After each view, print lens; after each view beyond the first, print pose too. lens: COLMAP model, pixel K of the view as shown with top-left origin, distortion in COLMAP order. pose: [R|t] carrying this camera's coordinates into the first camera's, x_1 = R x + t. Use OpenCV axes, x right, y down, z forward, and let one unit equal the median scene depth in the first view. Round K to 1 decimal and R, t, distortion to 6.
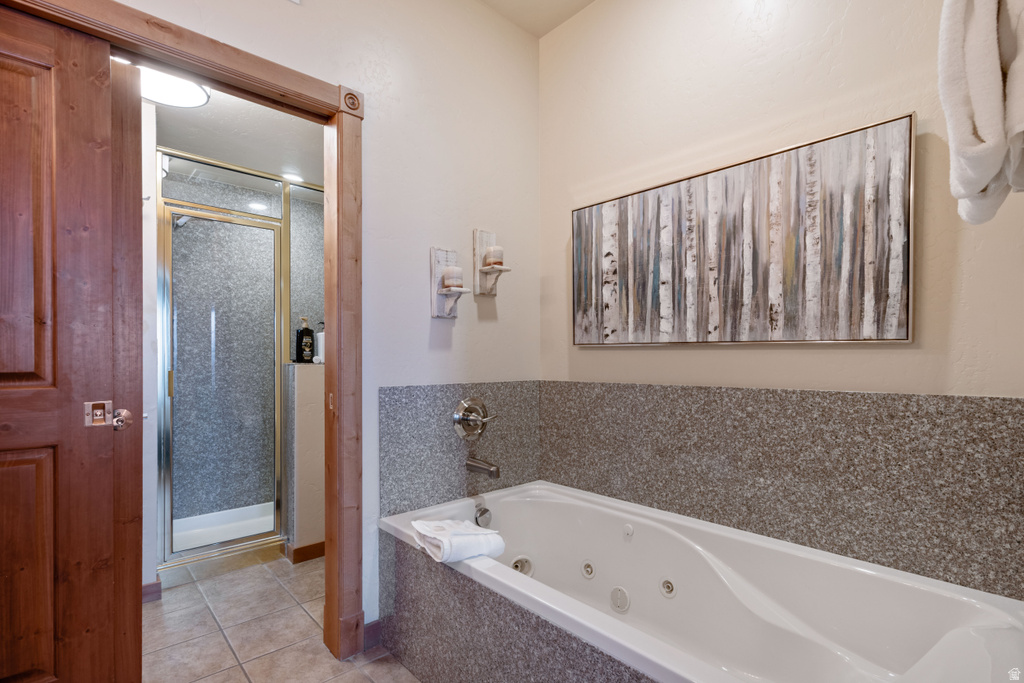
lens RADIAL K [[484.6, 0, 513.6], [0, 484.6, 354.7], [0, 0, 1]] dist [0.004288, 0.000963]
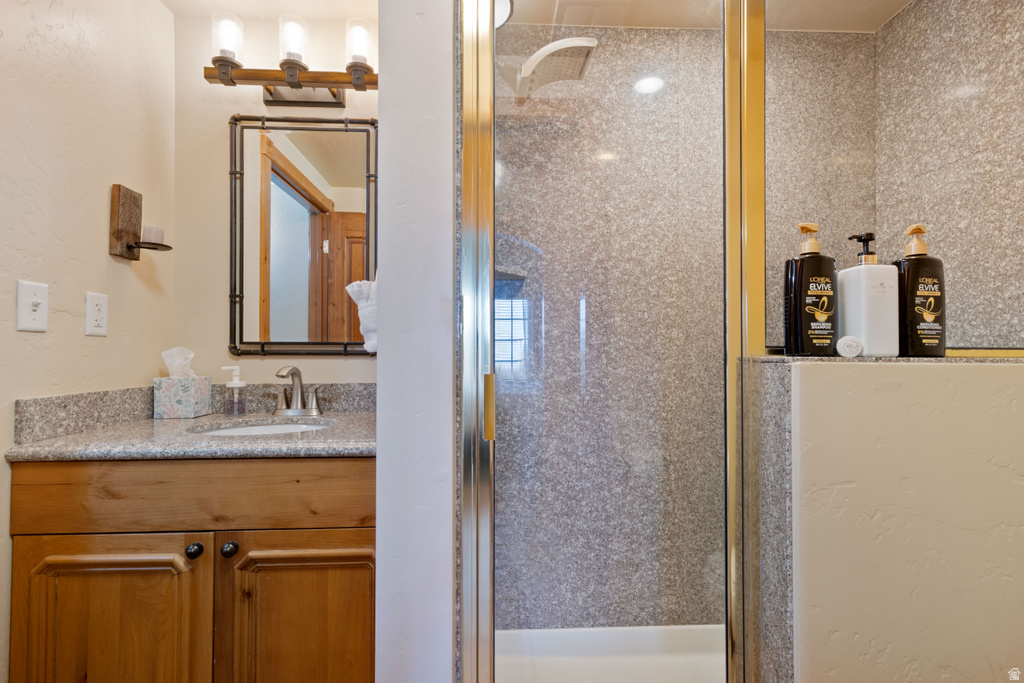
lens RADIAL K [[484.6, 0, 513.6], [0, 484.6, 354.7], [0, 0, 1]] dist [0.004288, 0.000963]
pose [[0.767115, 0.008343, -0.641455, -0.342822], [0.002914, 0.999860, 0.016490, 0.008899], [0.641503, -0.014519, 0.766983, 0.555371]]
